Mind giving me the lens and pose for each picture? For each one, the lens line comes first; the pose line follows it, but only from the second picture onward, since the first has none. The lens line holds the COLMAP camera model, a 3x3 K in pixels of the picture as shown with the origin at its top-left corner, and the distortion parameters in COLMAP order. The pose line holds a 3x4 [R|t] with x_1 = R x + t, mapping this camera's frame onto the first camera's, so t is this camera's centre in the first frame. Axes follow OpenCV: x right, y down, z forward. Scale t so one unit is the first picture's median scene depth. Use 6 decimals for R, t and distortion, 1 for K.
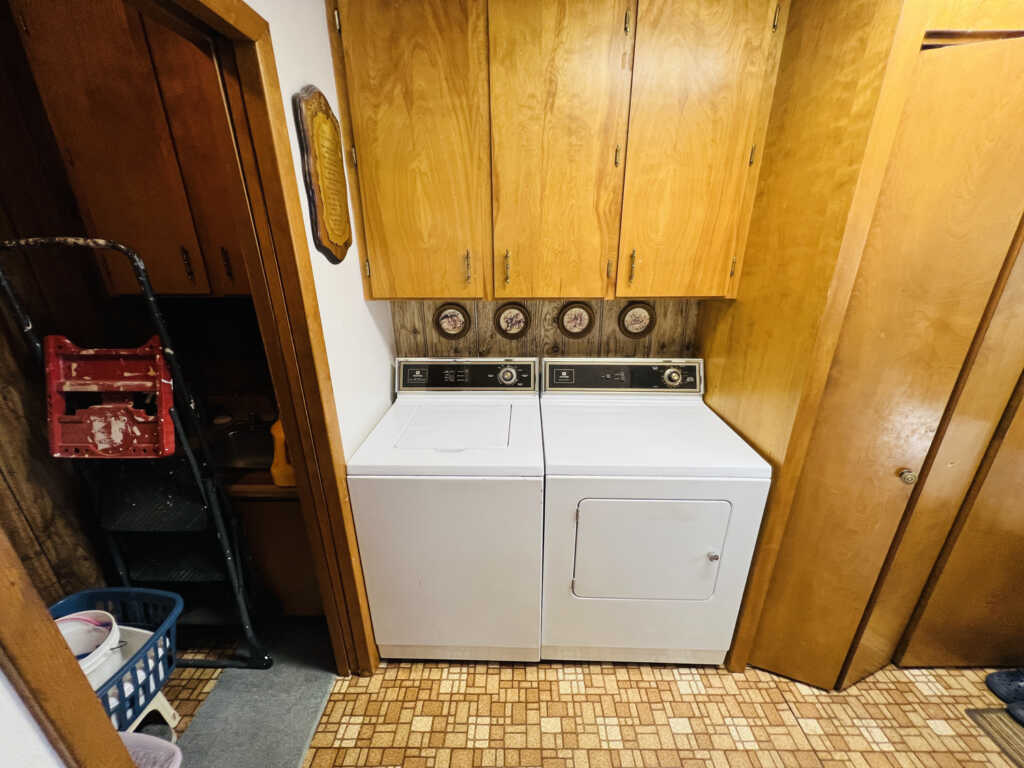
lens RADIAL K [[409.8, 0, 515.7], [0, 409.8, 385.2], [0, 0, 1]] dist [-0.000136, -0.000108]
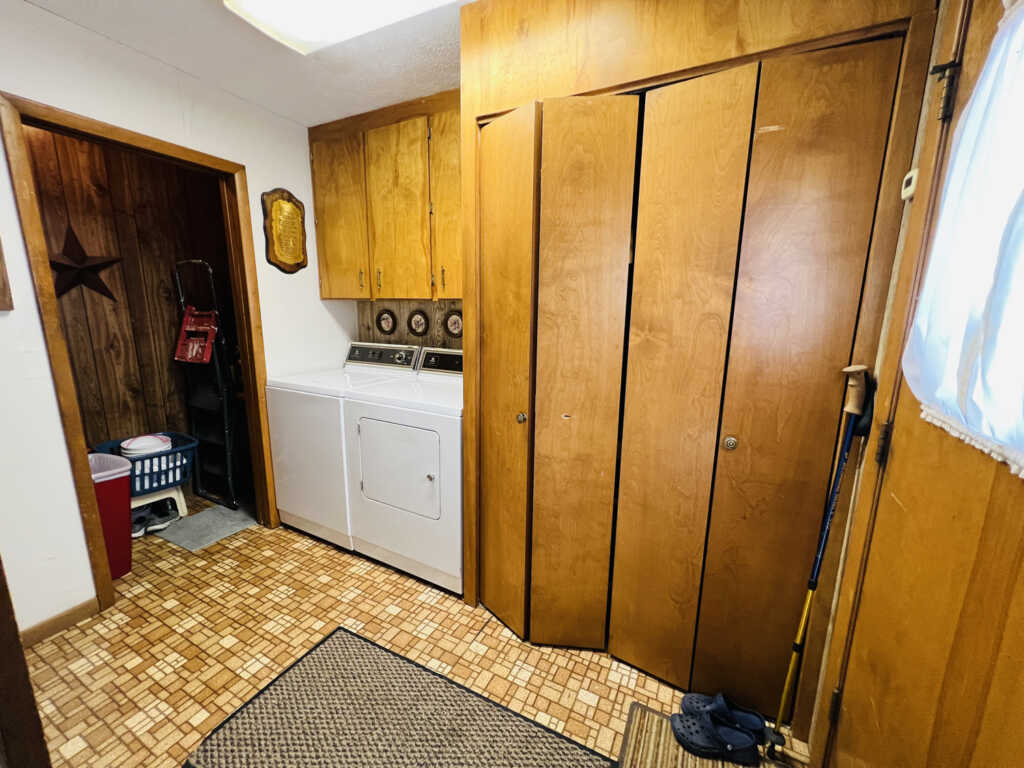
lens RADIAL K [[409.8, 0, 509.7], [0, 409.8, 383.5], [0, 0, 1]] dist [-0.000136, -0.000108]
pose [[0.892418, 0.098669, -0.440289, 1.112039], [-0.175096, 0.975059, -0.136390, 0.225529], [0.415850, 0.198810, 0.887436, -0.120523]]
